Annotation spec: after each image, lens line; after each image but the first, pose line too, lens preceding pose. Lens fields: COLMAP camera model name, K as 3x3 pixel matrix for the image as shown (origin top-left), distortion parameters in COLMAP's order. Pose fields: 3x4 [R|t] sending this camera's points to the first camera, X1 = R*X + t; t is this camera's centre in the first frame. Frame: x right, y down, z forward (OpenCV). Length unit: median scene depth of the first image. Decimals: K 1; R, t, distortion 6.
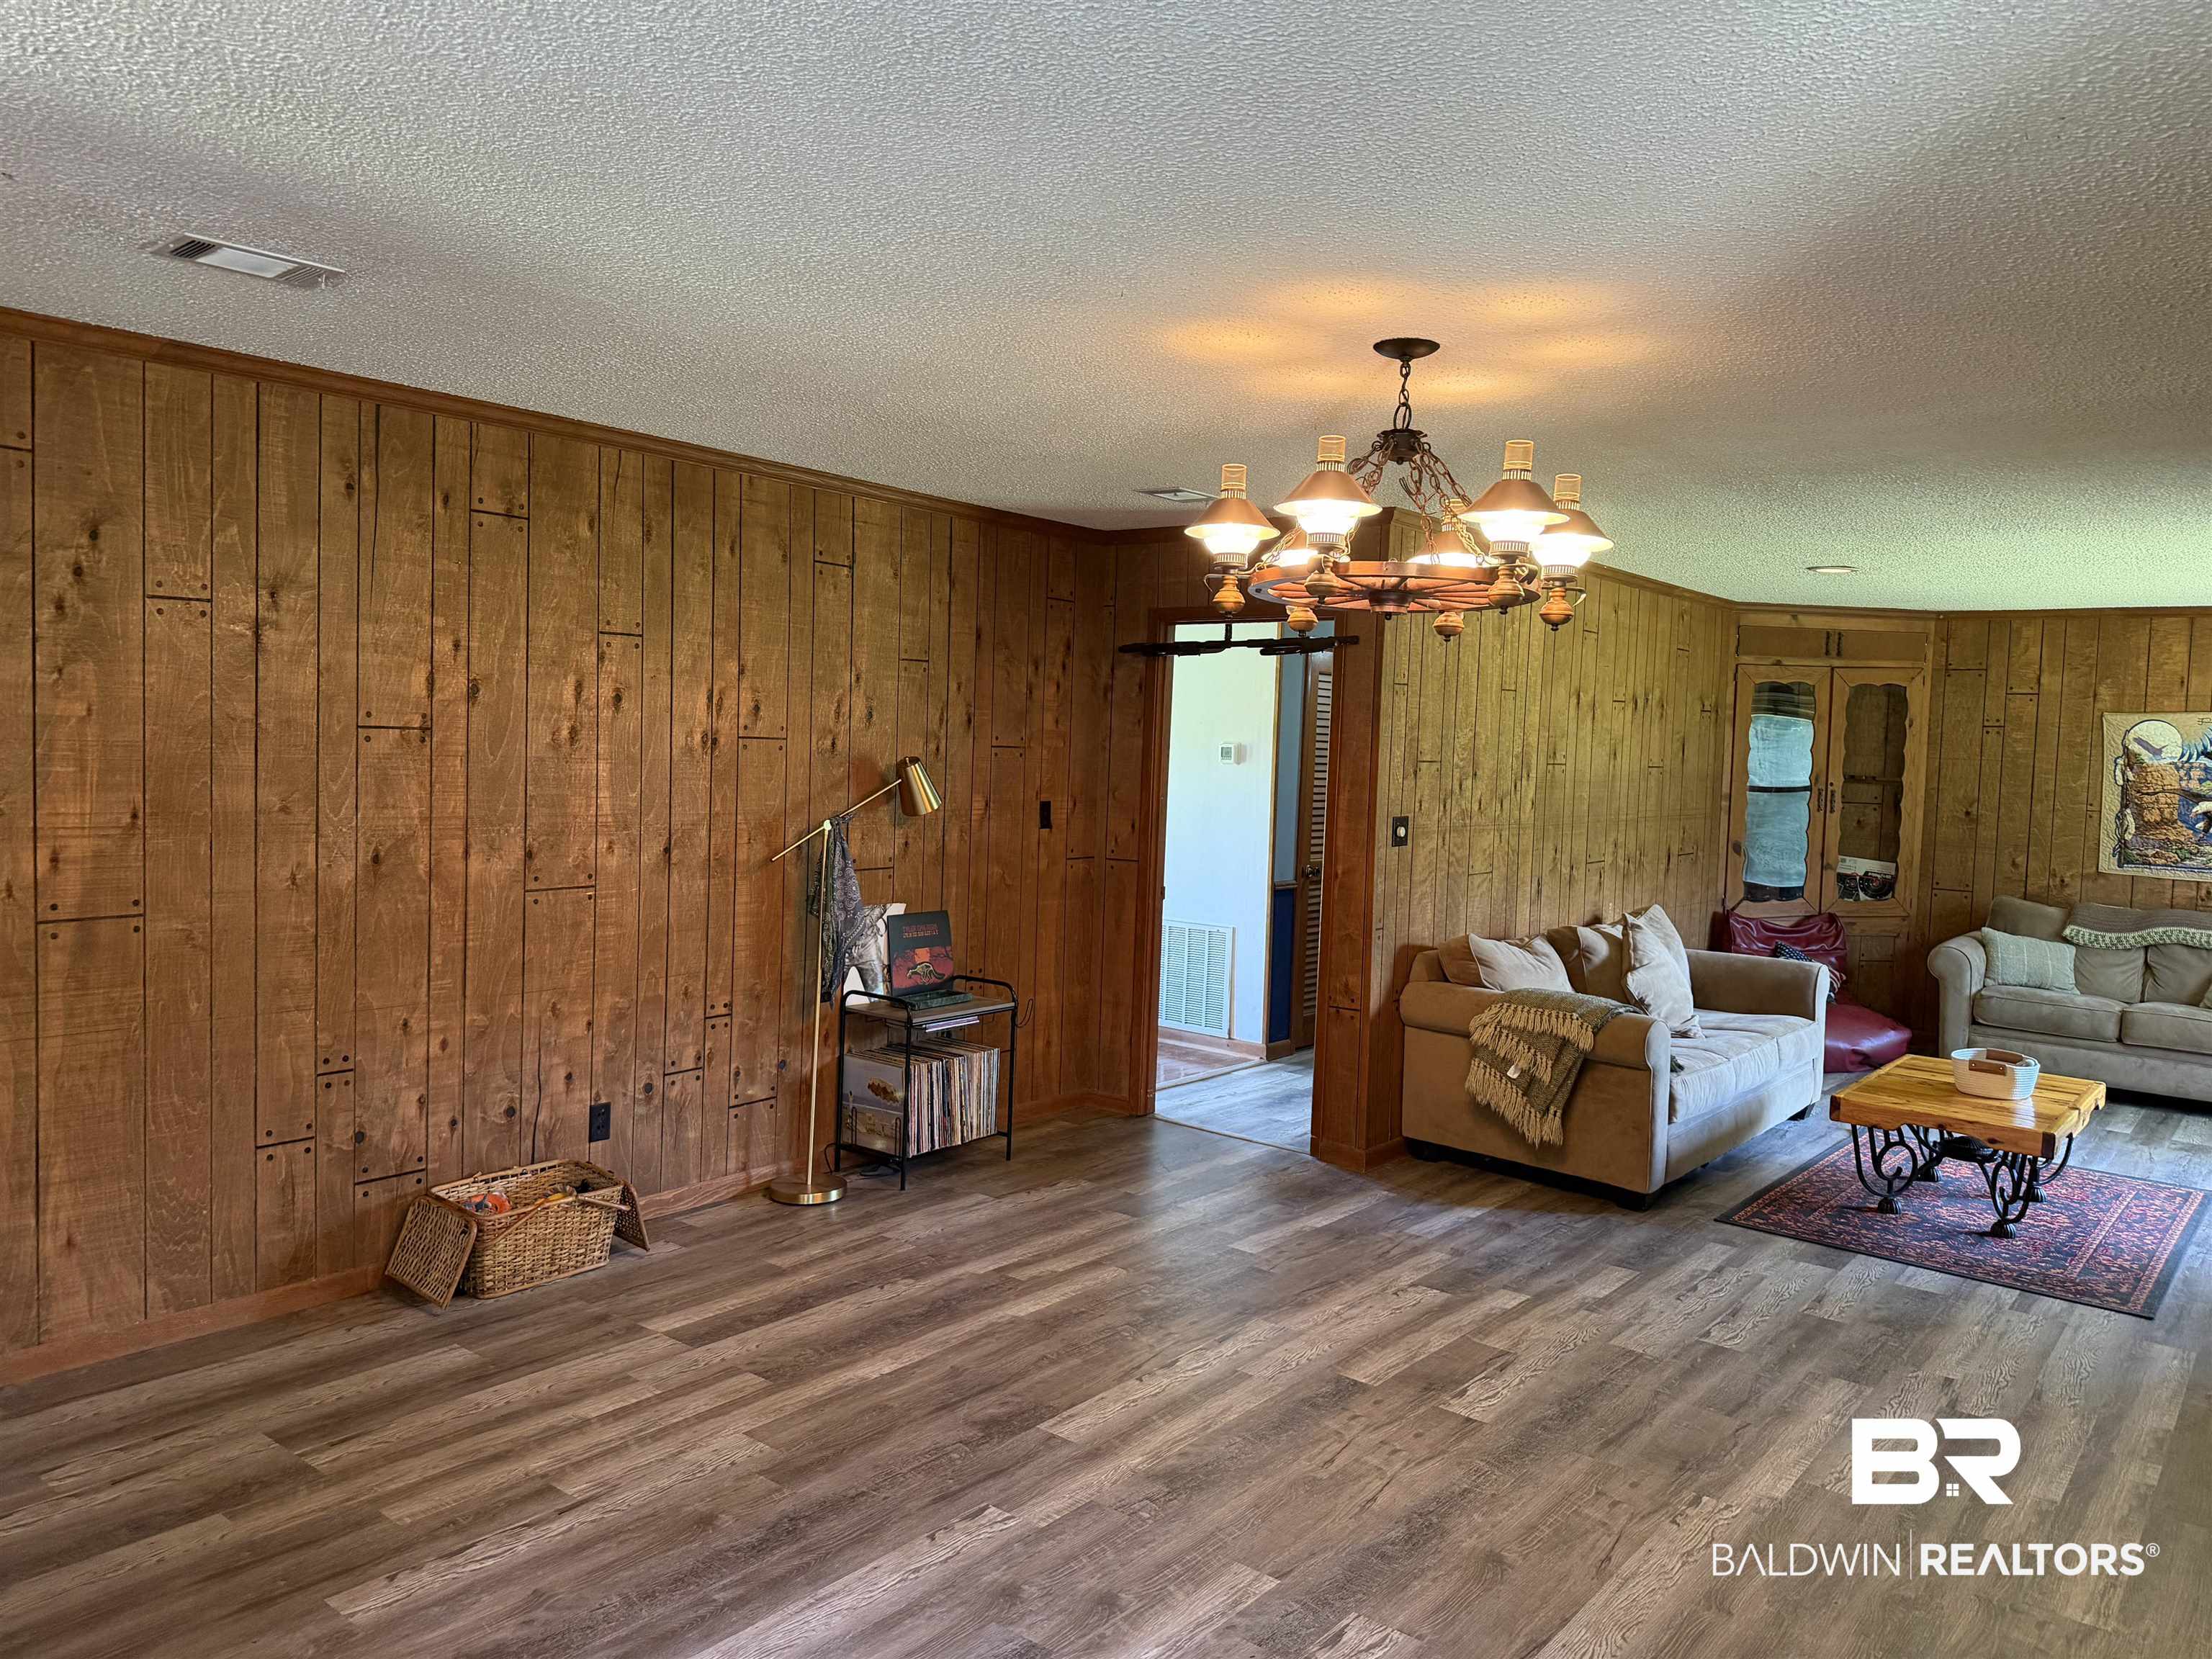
lens RADIAL K [[1539.5, 0, 1081.0], [0, 1539.5, 823.7], [0, 0, 1]] dist [0.053373, -0.082916]
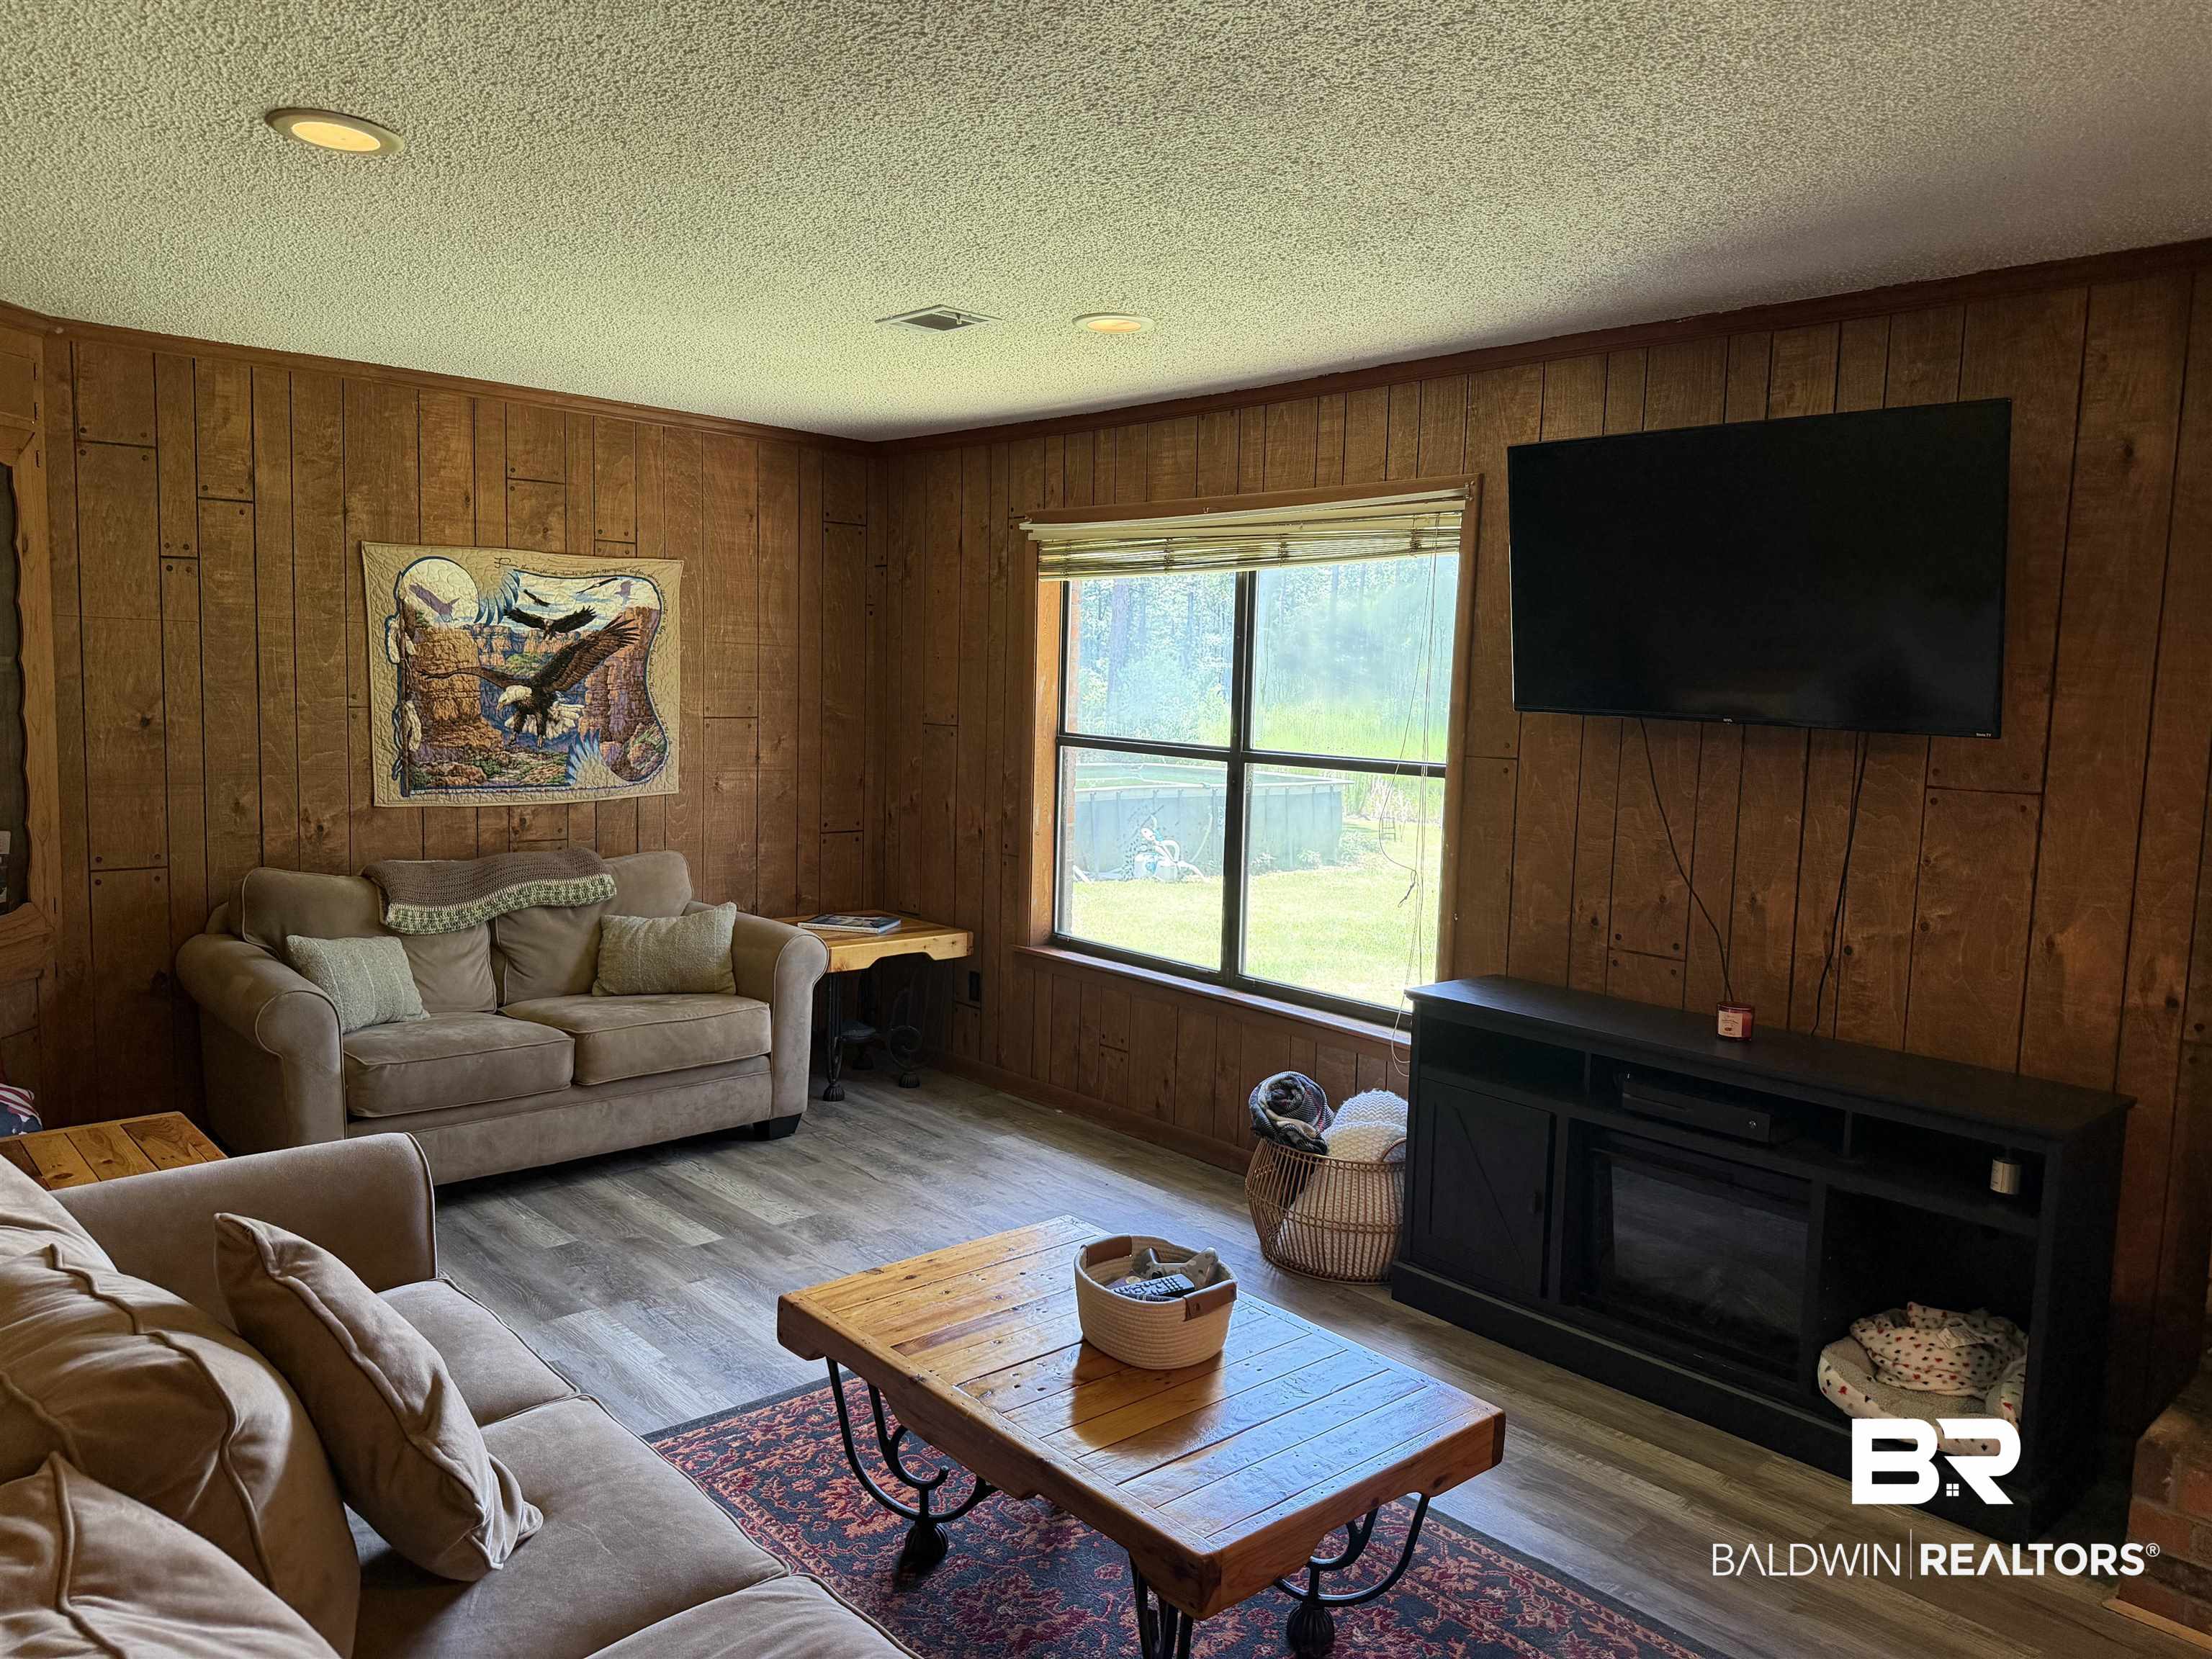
lens RADIAL K [[1539.5, 0, 1117.1], [0, 1539.5, 826.2], [0, 0, 1]] dist [0.053373, -0.082916]
pose [[0.124971, -0.130940, 0.983482, 0.095520], [0.028185, 0.991322, 0.128402, -0.032681], [-0.991760, 0.011673, 0.127577, 0.658900]]
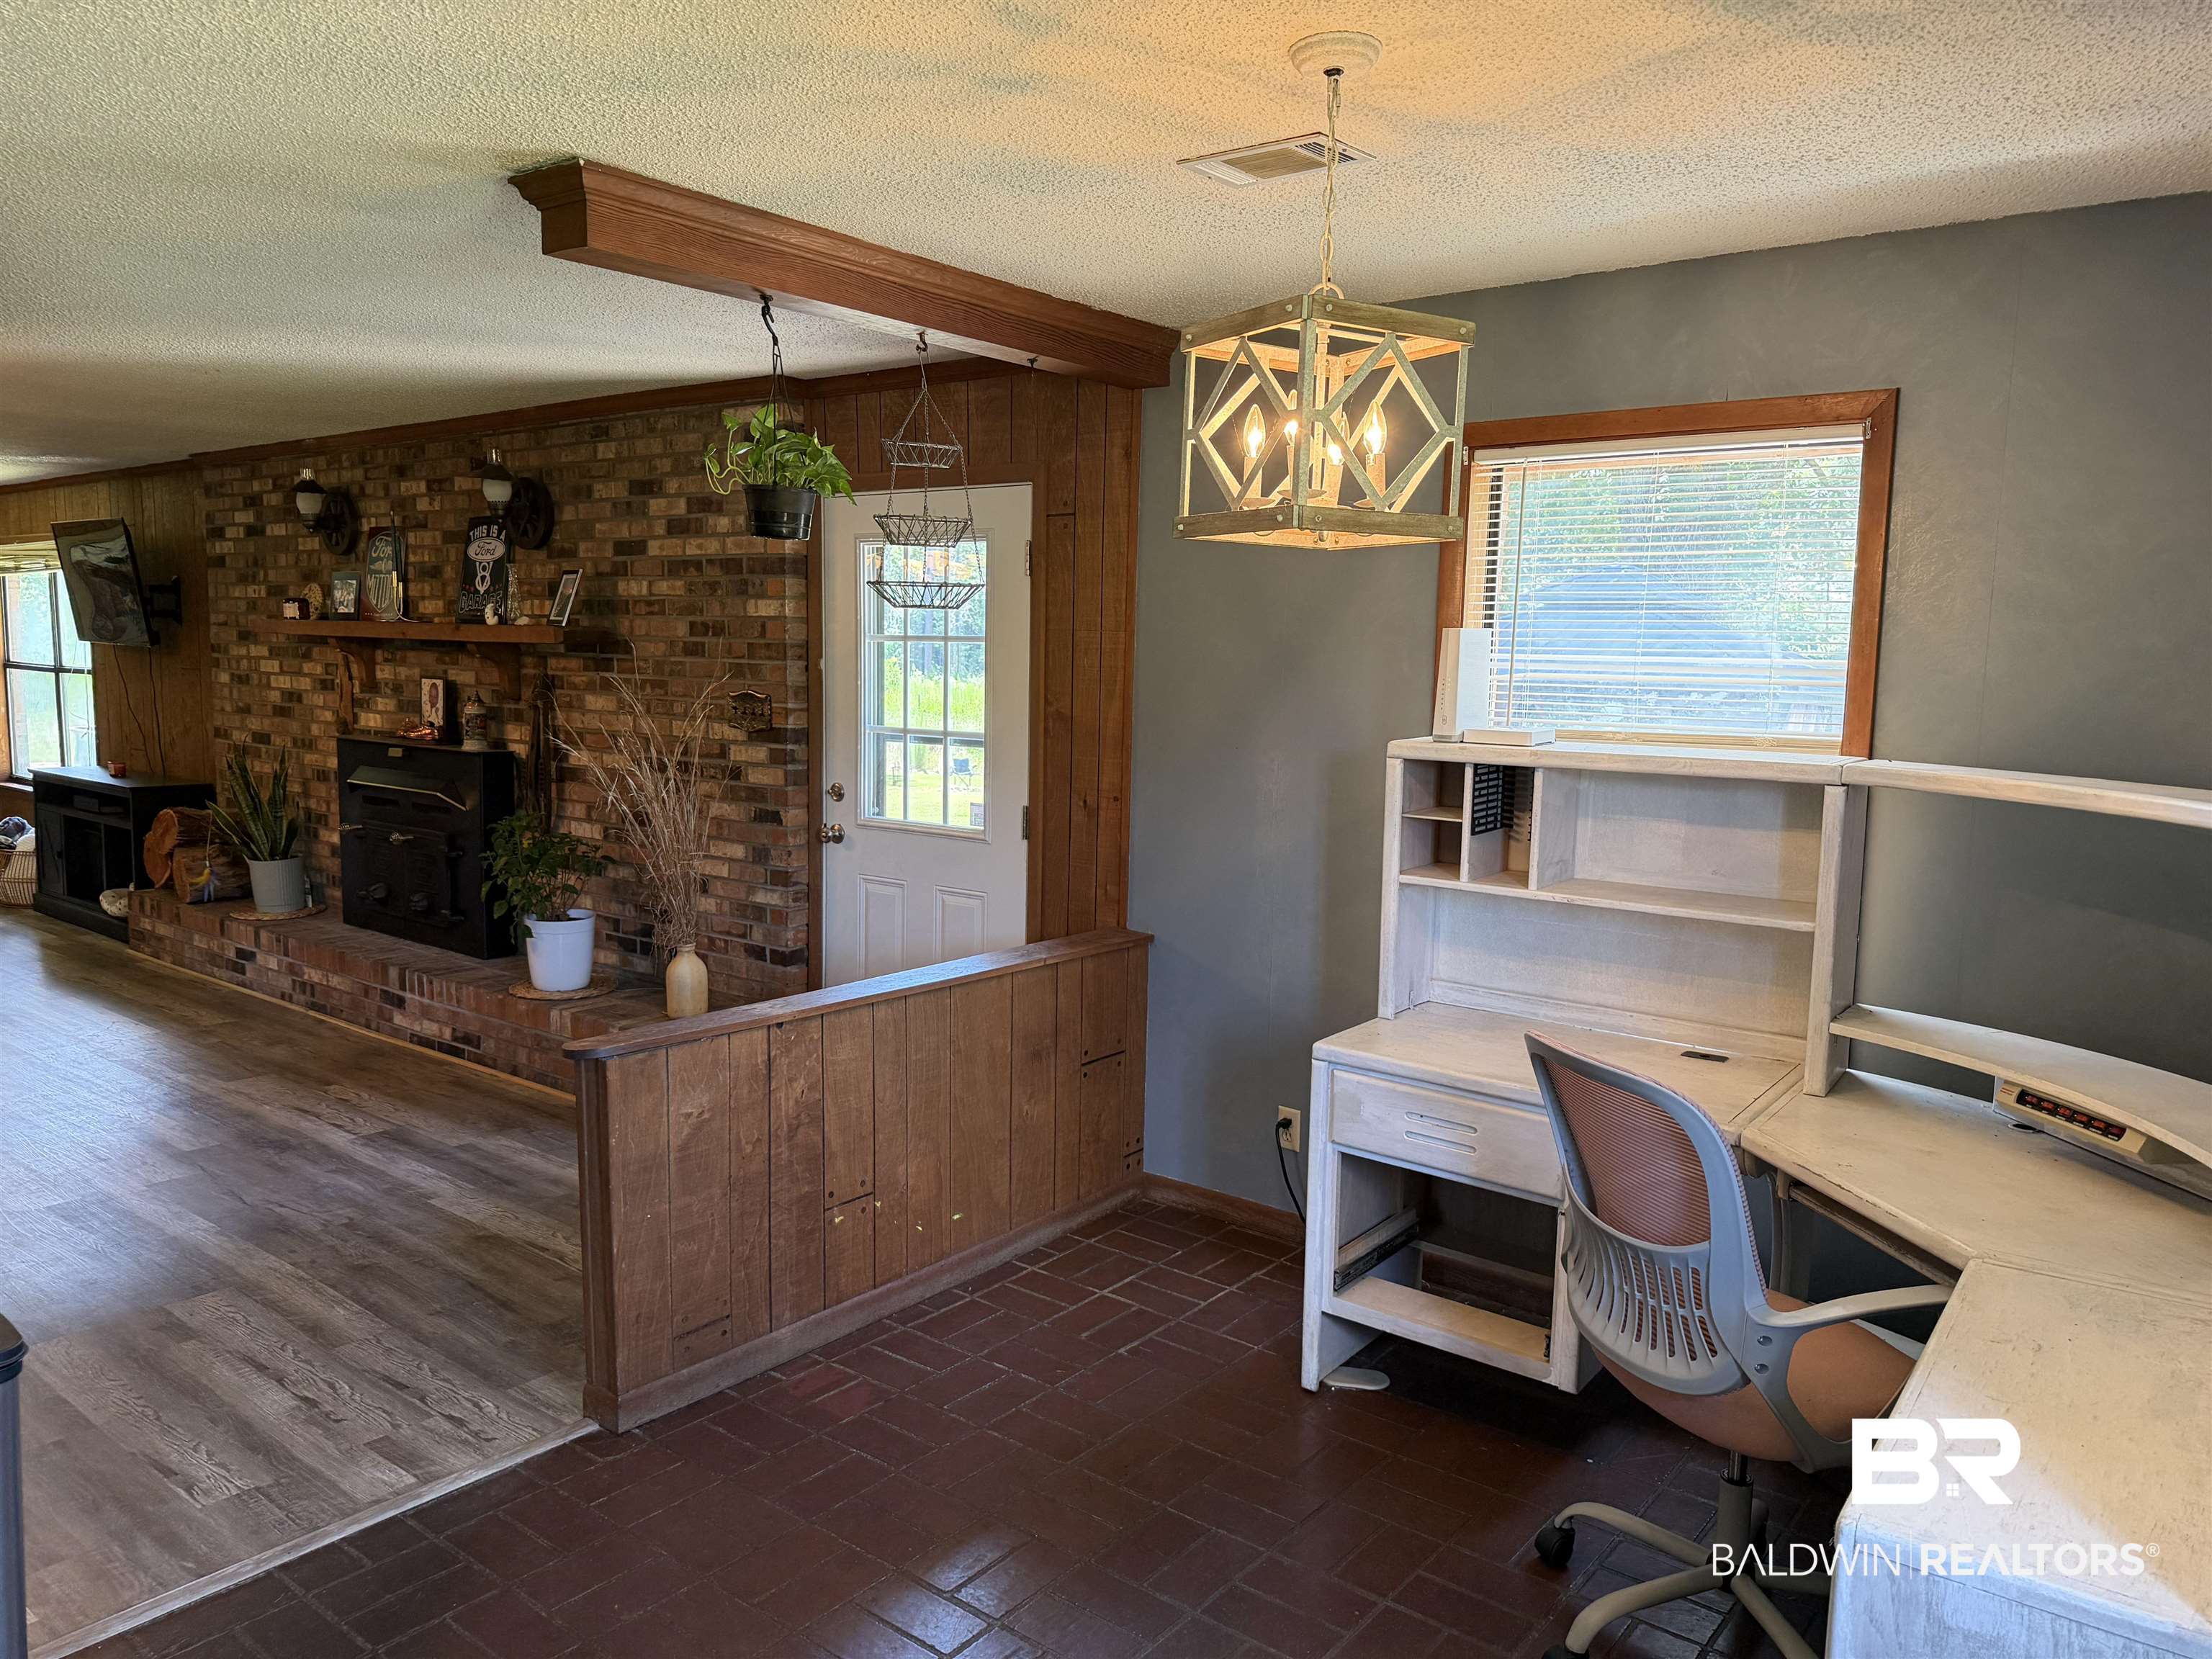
lens RADIAL K [[1539.5, 0, 1100.7], [0, 1539.5, 835.1], [0, 0, 1]] dist [0.053373, -0.082916]
pose [[-0.030597, -0.155108, 0.987424, -0.524382], [0.030124, 0.987294, 0.156021, -0.015223], [-0.999078, 0.034519, -0.025536, -0.095606]]
